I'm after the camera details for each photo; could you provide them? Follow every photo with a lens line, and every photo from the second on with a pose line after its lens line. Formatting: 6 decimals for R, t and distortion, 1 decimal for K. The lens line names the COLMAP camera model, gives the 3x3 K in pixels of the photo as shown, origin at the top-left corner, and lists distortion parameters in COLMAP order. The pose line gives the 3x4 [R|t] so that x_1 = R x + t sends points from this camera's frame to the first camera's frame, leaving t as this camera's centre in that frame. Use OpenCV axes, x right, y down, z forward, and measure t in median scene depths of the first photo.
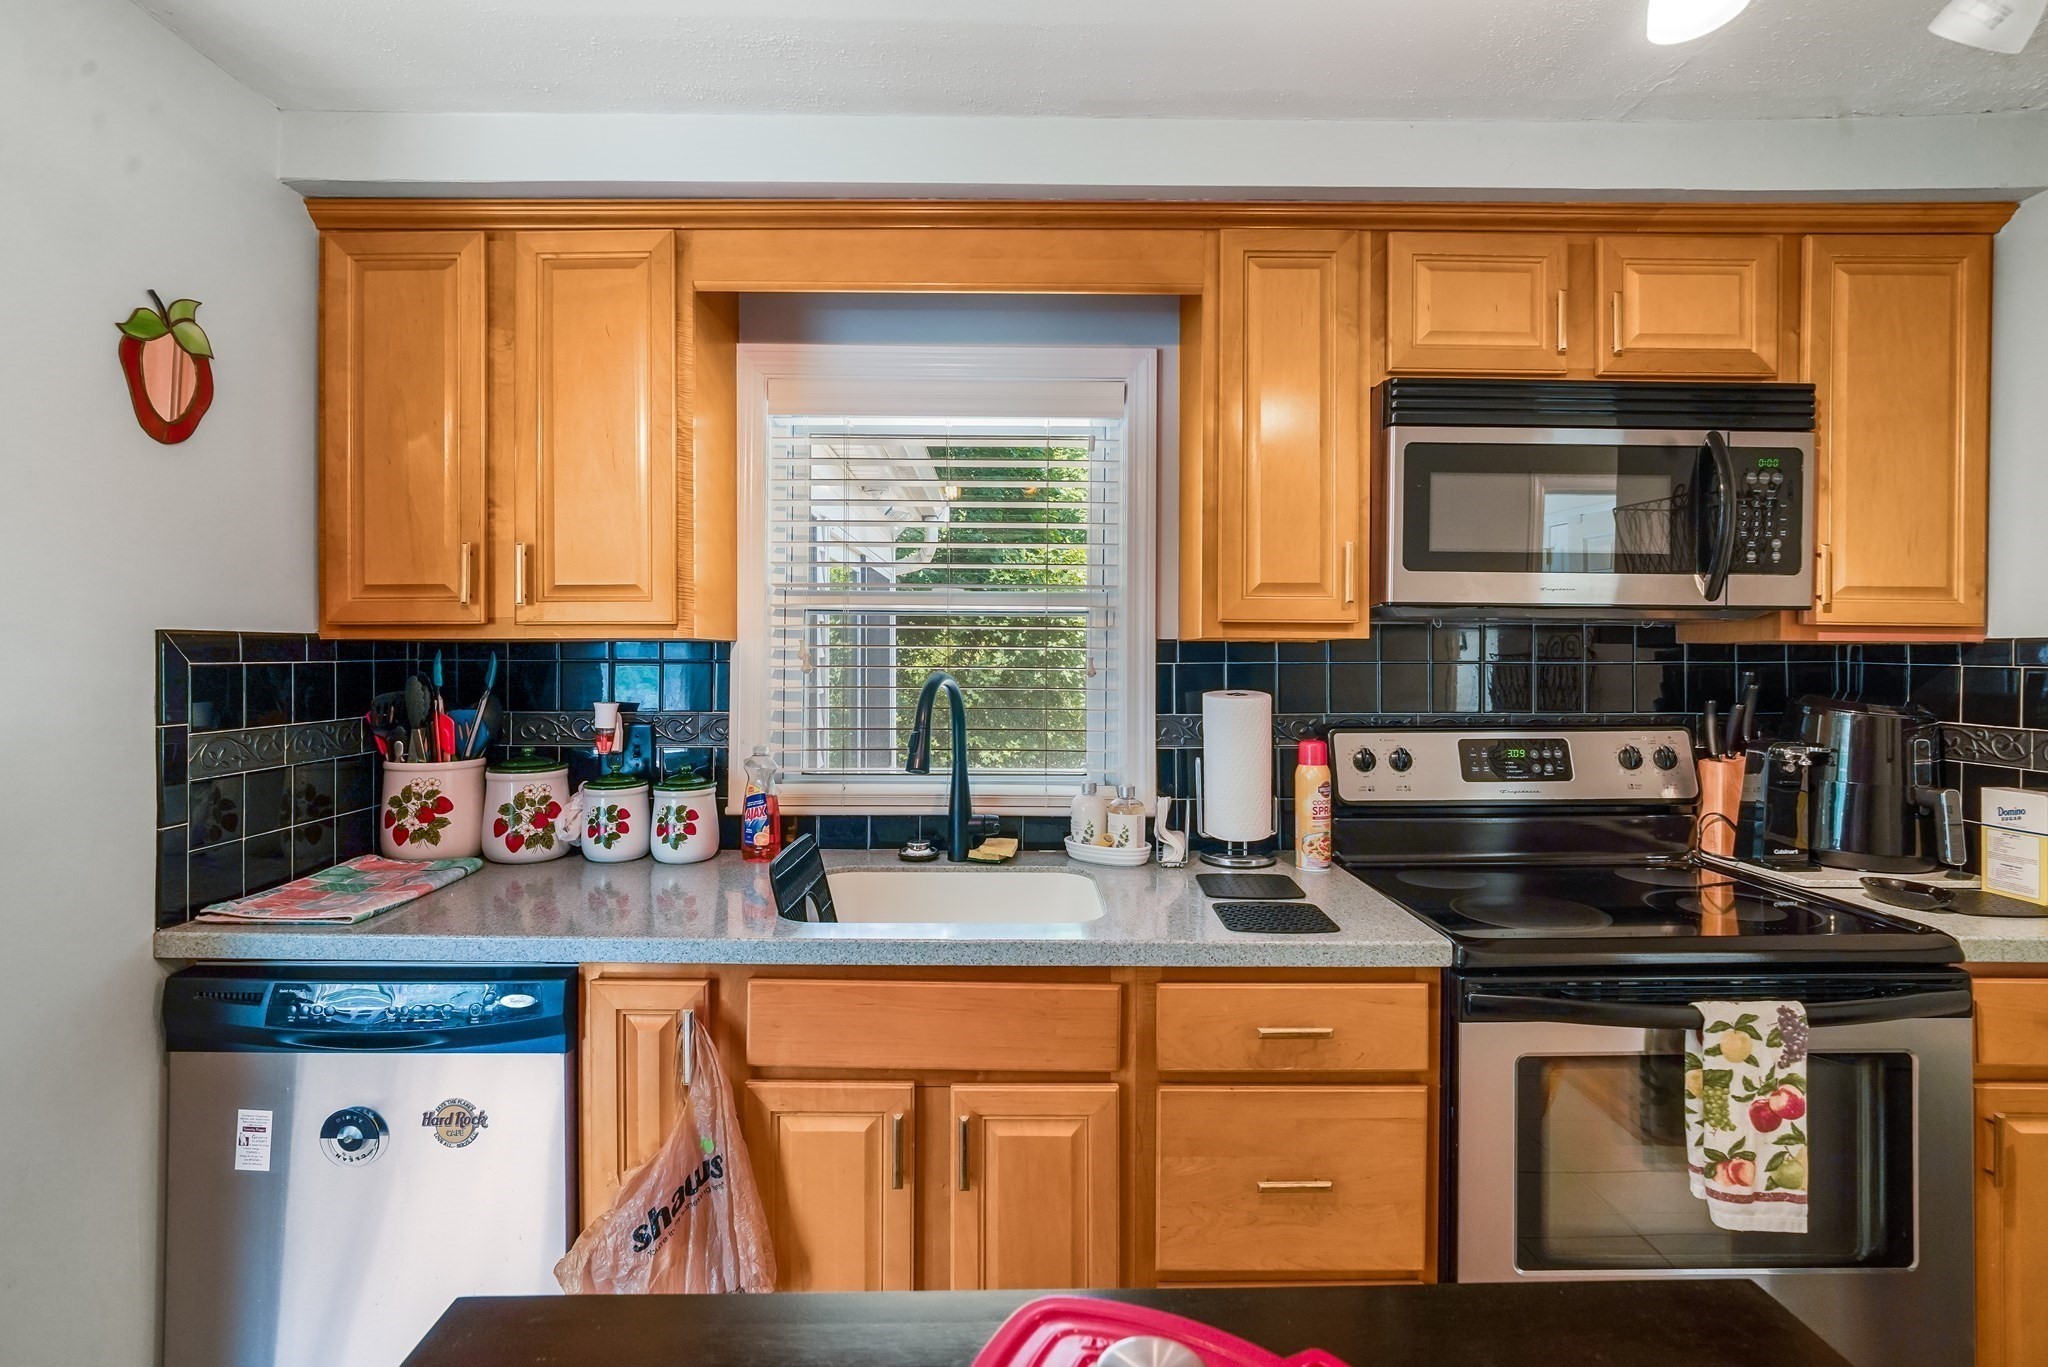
lens RADIAL K [[988.4, 0, 1058.8], [0, 988.4, 651.6], [0, 0, 1]] dist [-0.009252, -0.000495]
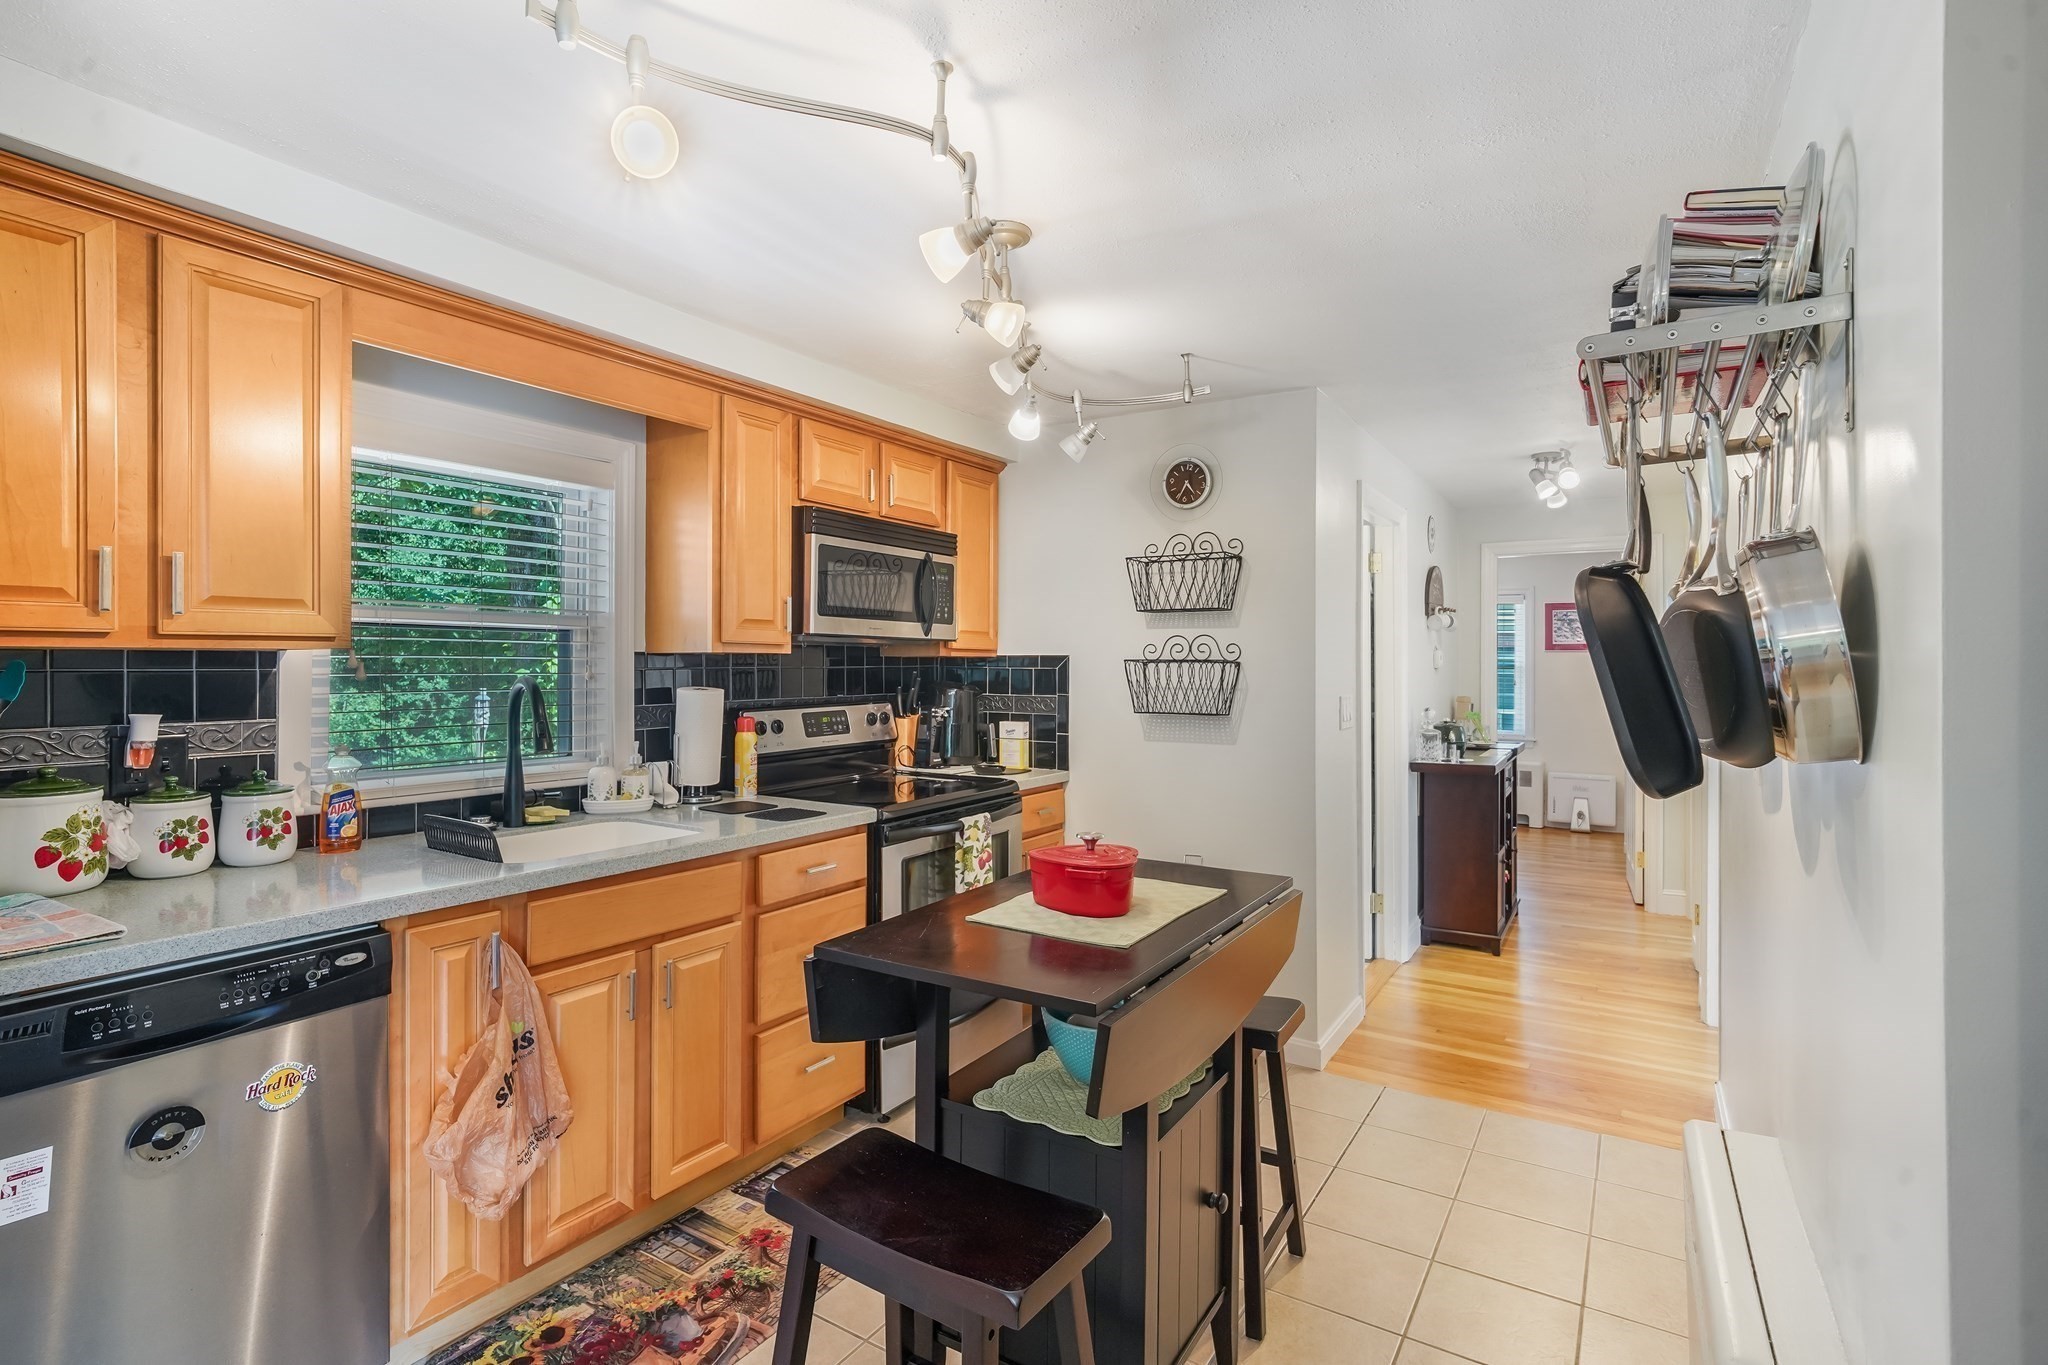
lens RADIAL K [[988.4, 0, 1014.6], [0, 988.4, 671.5], [0, 0, 1]] dist [-0.009252, -0.000495]
pose [[0.540008, -0.008252, 0.841619, -0.911816], [-0.002649, 0.999930, 0.011503, -0.003088], [-0.841656, -0.008441, 0.539949, -0.242260]]
